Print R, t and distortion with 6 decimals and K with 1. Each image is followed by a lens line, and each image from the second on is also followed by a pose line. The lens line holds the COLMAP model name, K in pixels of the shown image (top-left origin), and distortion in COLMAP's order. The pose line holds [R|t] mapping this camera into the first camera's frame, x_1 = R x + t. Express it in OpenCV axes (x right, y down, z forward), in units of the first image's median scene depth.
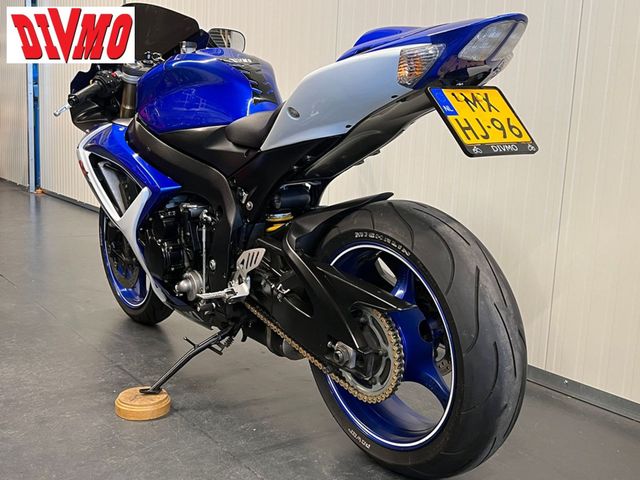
lens RADIAL K [[729.0, 0, 316.4], [0, 729.0, 237.6], [0, 0, 1]] dist [0.103109, 0.000000]
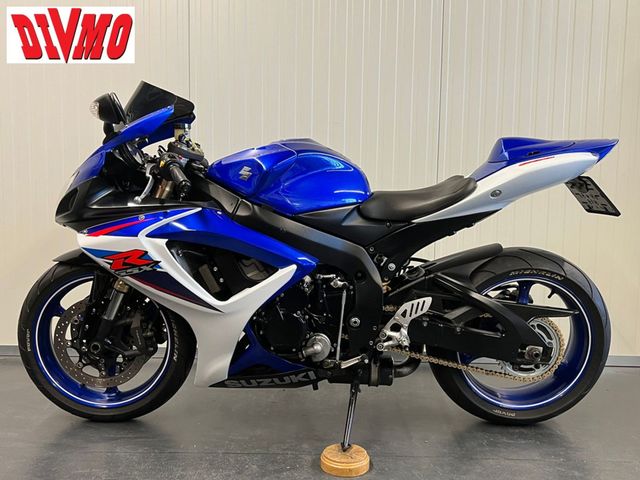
lens RADIAL K [[611.9, 0, 321.2], [0, 611.9, 243.3], [0, 0, 1]] dist [0.072900, 0.000000]
pose [[0.590262, -0.089746, 0.802207, -1.020494], [0.139358, 0.990208, 0.008239, -0.111778], [-0.795091, 0.106931, 0.596989, 0.477365]]
